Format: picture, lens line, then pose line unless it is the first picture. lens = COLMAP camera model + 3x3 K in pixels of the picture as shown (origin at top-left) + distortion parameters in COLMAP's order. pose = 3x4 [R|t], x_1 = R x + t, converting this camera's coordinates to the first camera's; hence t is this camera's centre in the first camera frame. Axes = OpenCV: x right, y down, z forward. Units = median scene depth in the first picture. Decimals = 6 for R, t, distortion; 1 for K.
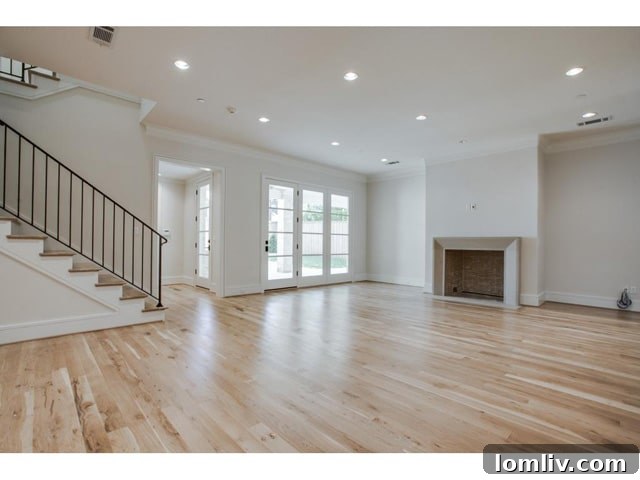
lens RADIAL K [[310.3, 0, 322.7], [0, 310.3, 238.5], [0, 0, 1]] dist [-0.038333, 0.010873]
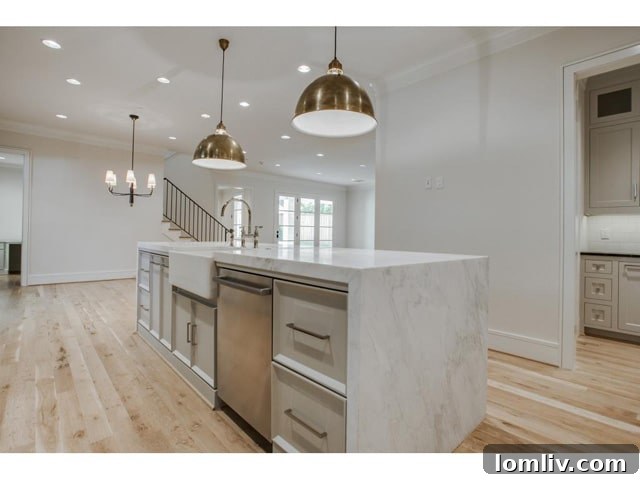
lens RADIAL K [[310.3, 0, 322.7], [0, 310.3, 238.5], [0, 0, 1]] dist [-0.038333, 0.010873]
pose [[0.999931, 0.006434, -0.009786, 0.078083], [-0.006100, 0.999411, 0.033778, -0.011644], [0.009998, -0.033716, 0.999381, -0.688107]]
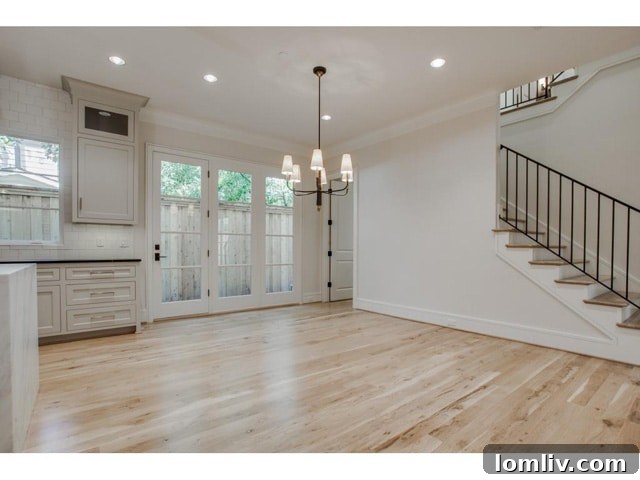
lens RADIAL K [[323.8, 0, 322.7], [0, 323.8, 249.2], [0, 0, 1]] dist [-0.032623, 0.001338]
pose [[-0.093107, -0.002697, -0.995652, 0.115301], [0.010441, 0.999939, -0.003685, 0.002322], [0.995601, -0.010738, -0.093073, 0.207790]]
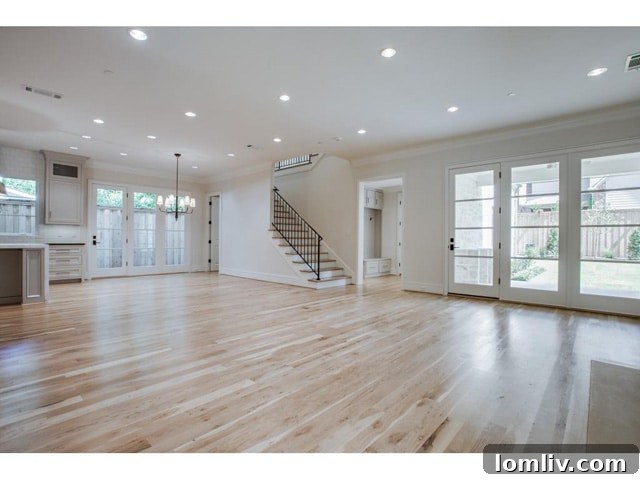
lens RADIAL K [[310.3, 0, 322.7], [0, 310.3, 238.5], [0, 0, 1]] dist [-0.038333, 0.010873]
pose [[0.073329, -0.009112, -0.997266, 0.747616], [0.007323, 0.999936, -0.008598, 0.013866], [0.997281, -0.006672, 0.073391, 0.612677]]
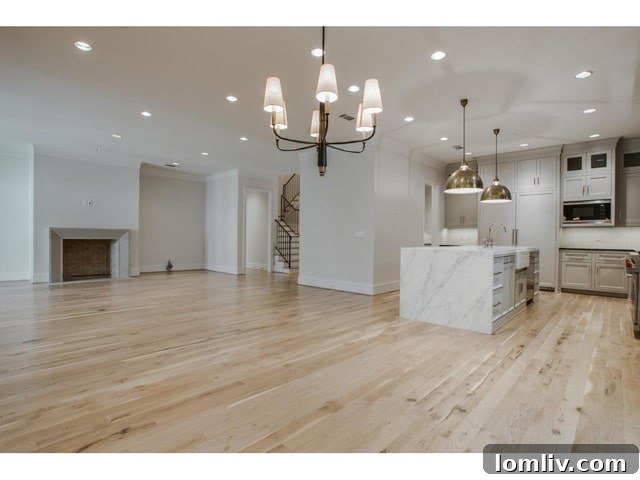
lens RADIAL K [[310.3, 0, 322.7], [0, 310.3, 238.5], [0, 0, 1]] dist [-0.038333, 0.010873]
pose [[-0.056163, -0.013665, 0.998328, -0.784974], [-0.027621, 0.999545, 0.012127, -0.005098], [-0.998039, -0.026894, -0.056515, 0.163780]]
